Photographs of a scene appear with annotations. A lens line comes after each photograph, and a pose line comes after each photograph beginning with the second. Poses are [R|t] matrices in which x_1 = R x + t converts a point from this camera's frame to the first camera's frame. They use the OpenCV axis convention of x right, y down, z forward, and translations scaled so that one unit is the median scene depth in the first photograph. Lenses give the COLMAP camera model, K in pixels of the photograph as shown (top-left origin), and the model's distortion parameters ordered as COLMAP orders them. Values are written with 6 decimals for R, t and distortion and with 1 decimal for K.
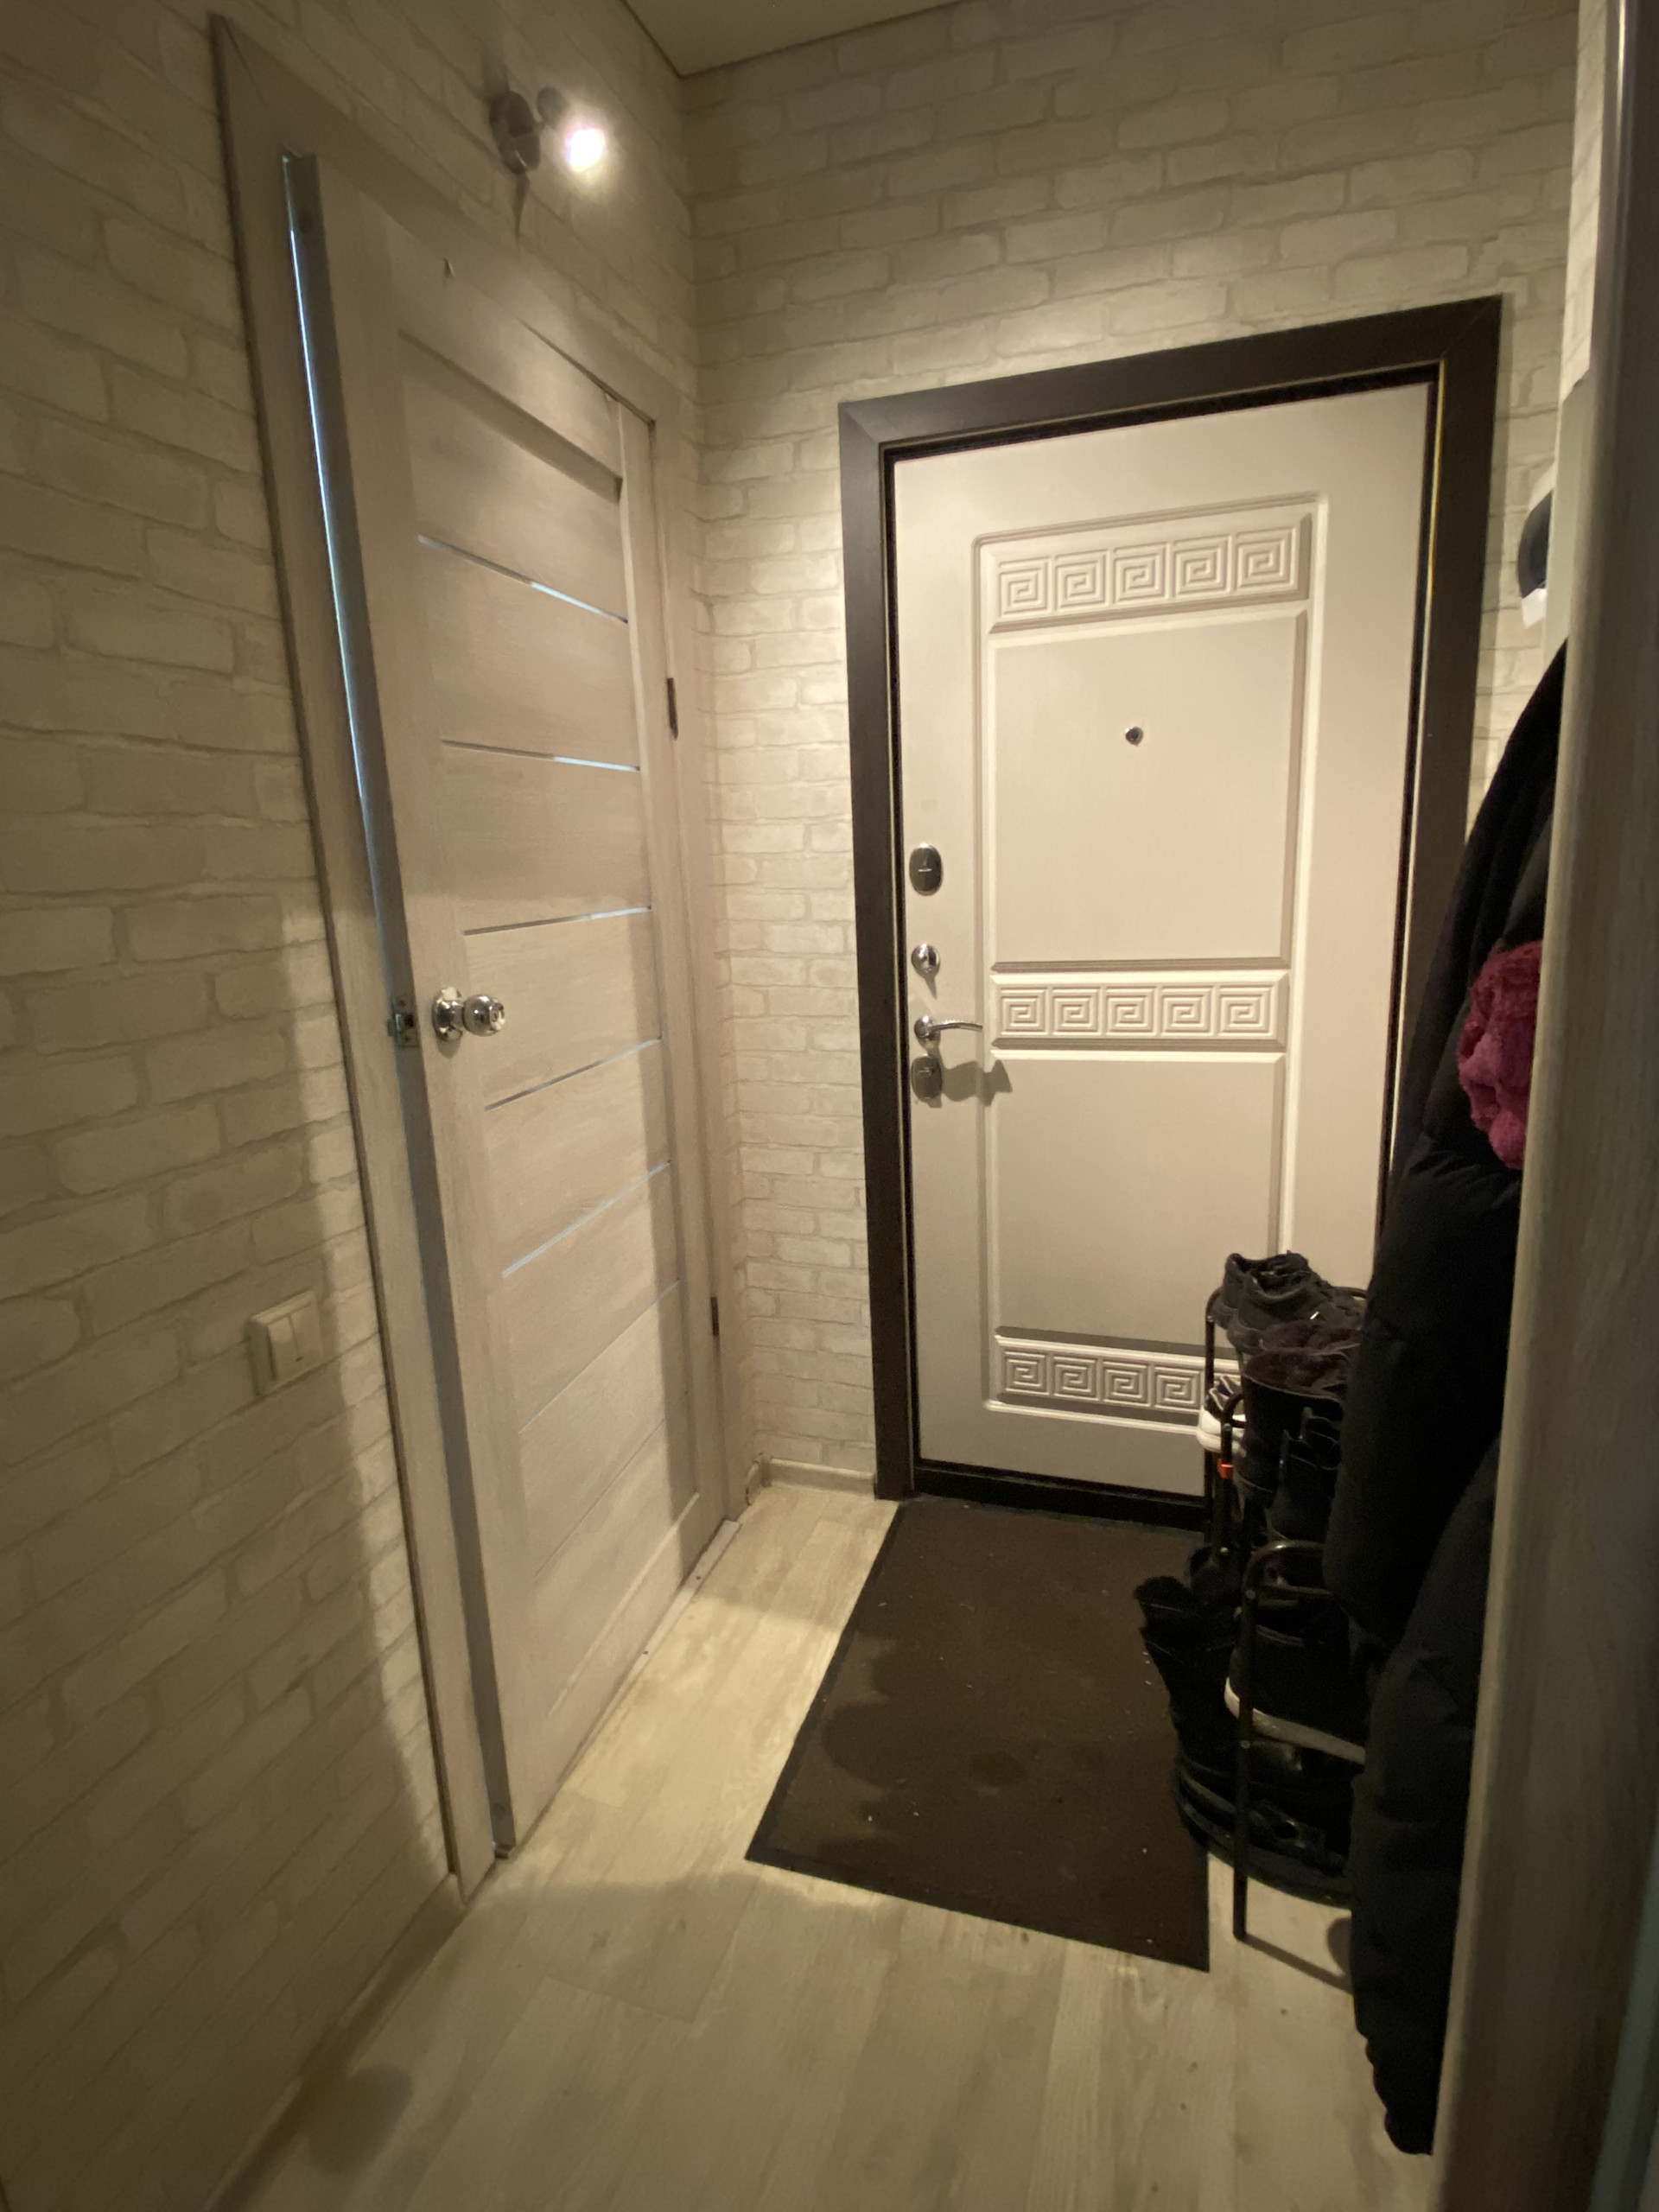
lens RADIAL K [[1191.2, 0, 829.5], [0, 1191.2, 1106.0], [0, 0, 1]] dist [0.020104, -0.048318]
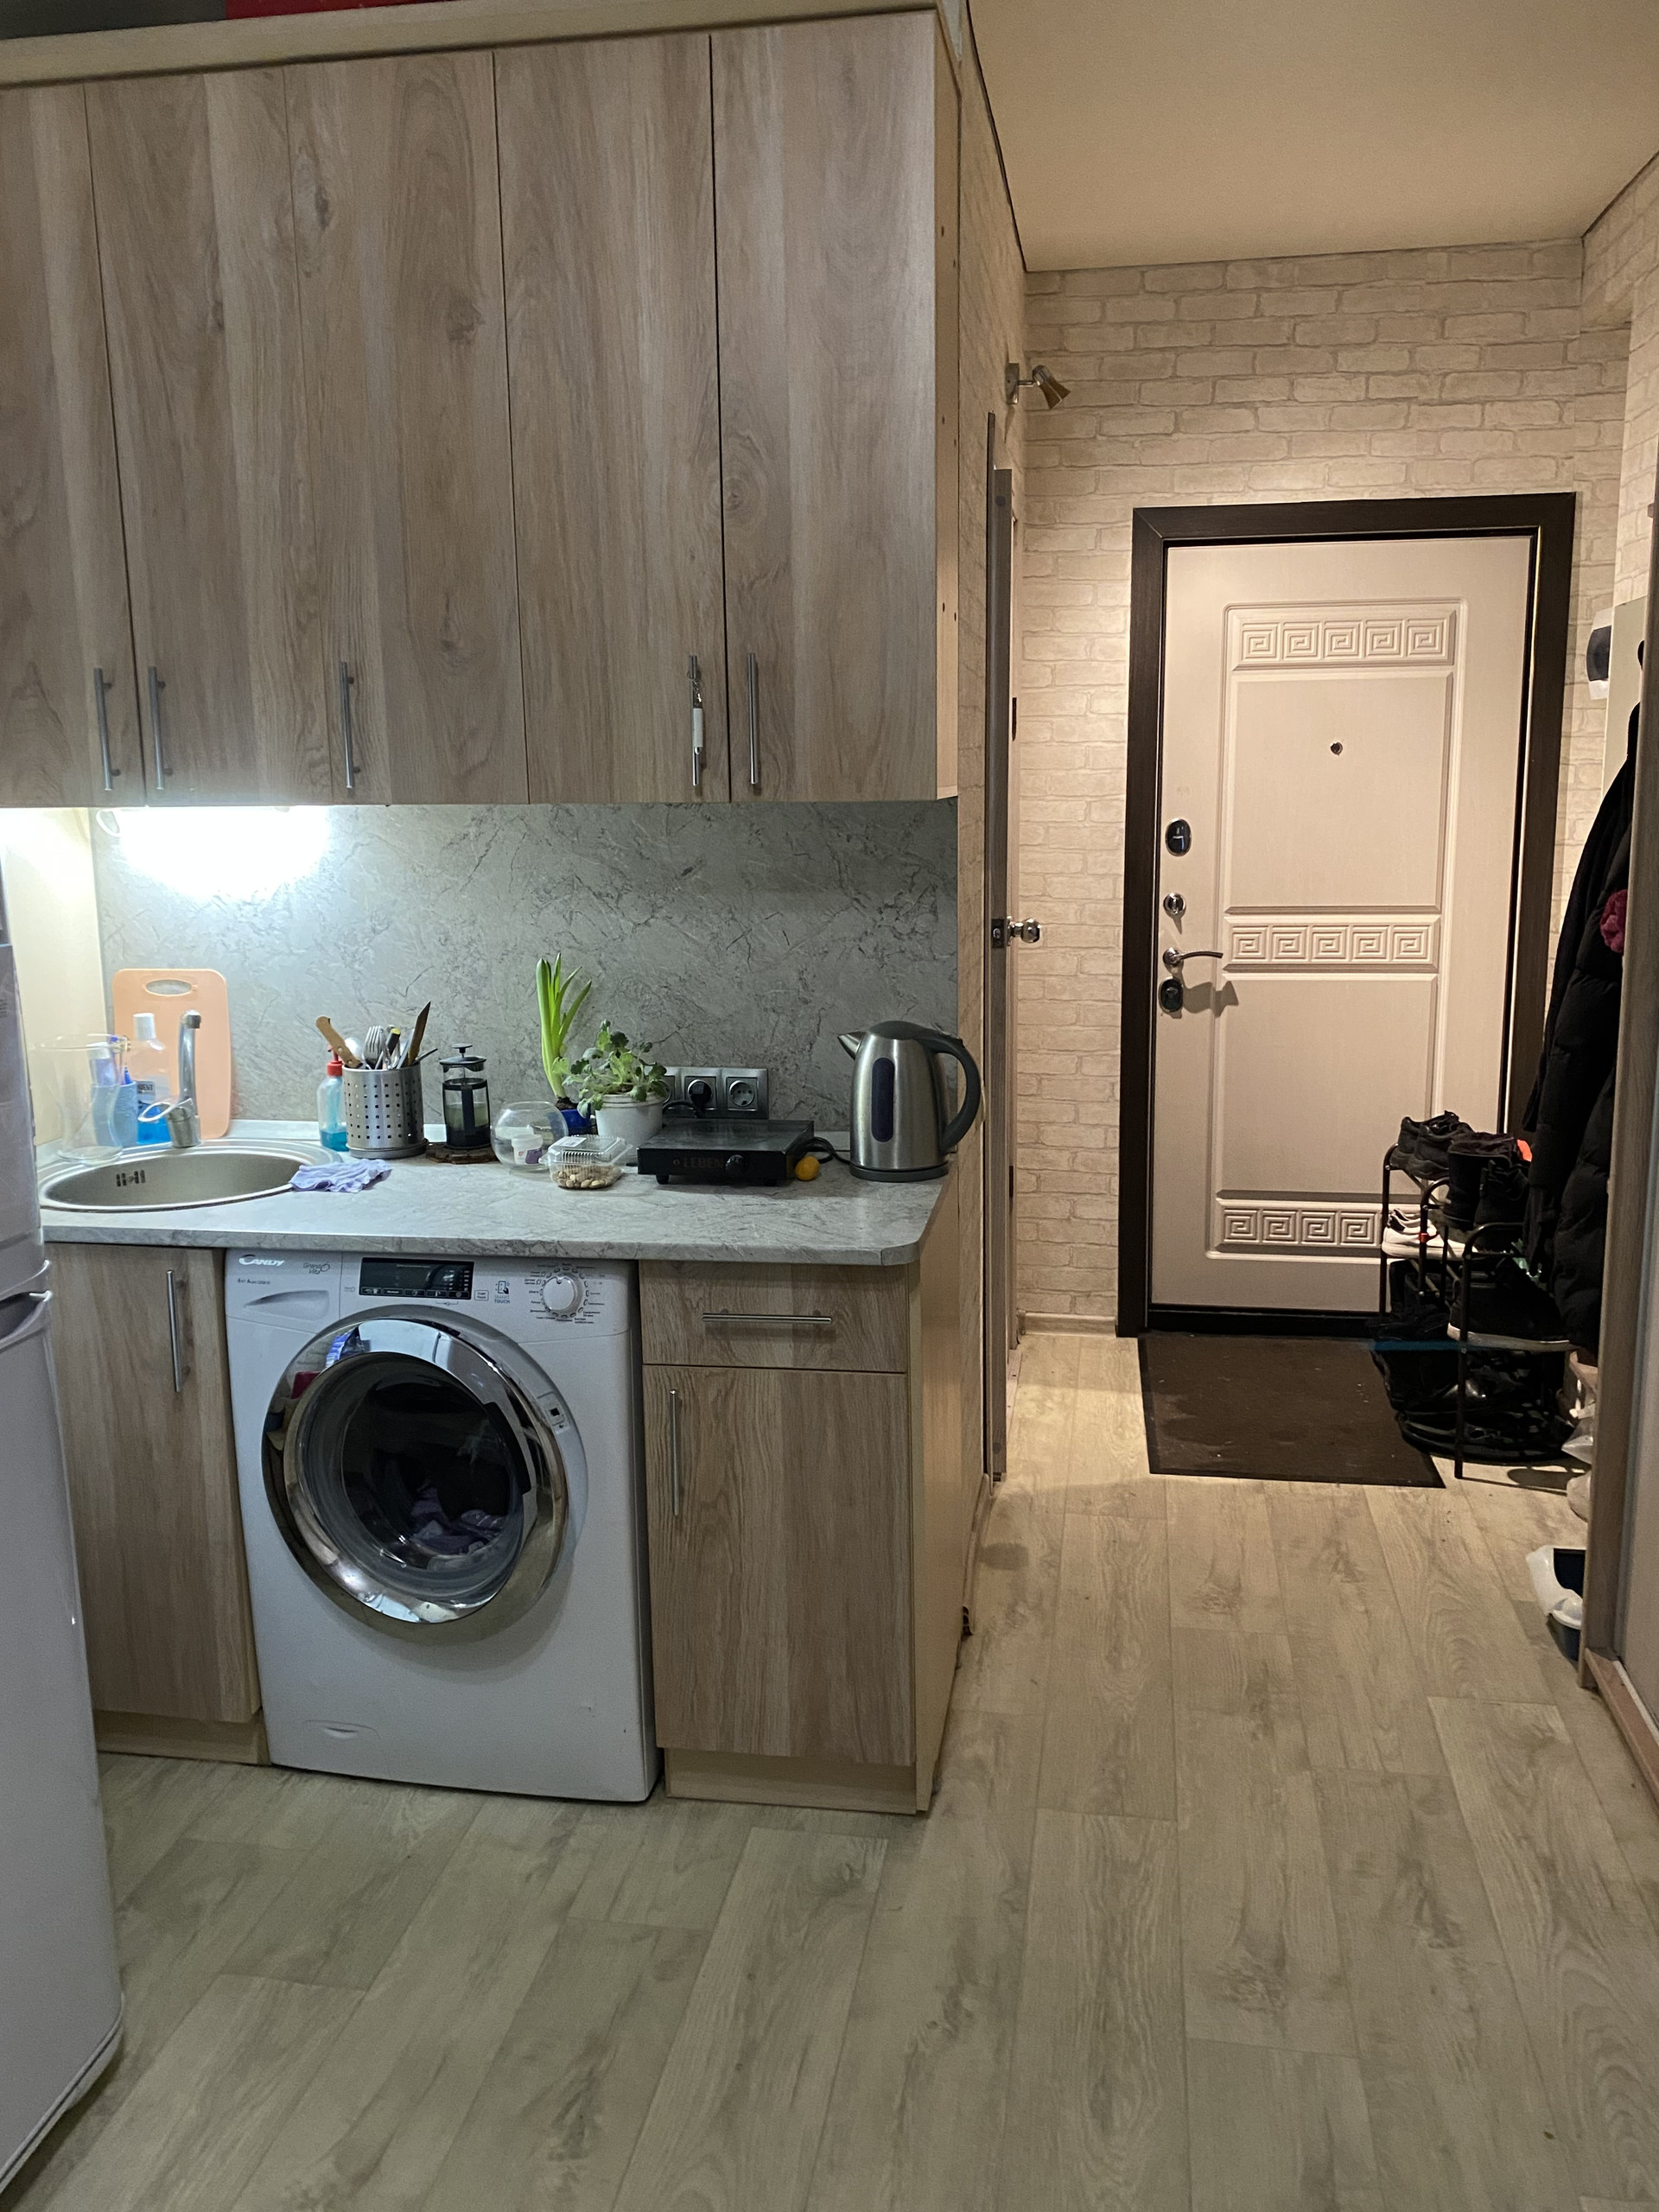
lens RADIAL K [[1767.2, 0, 829.5], [0, 1767.2, 1106.0], [0, 0, 1]] dist [-0.004246, -0.169935]
pose [[0.989690, -0.003265, 0.143190, -0.608442], [0.007198, 0.999611, -0.026959, 0.157626], [-0.143046, 0.027712, 0.989328, -0.920581]]
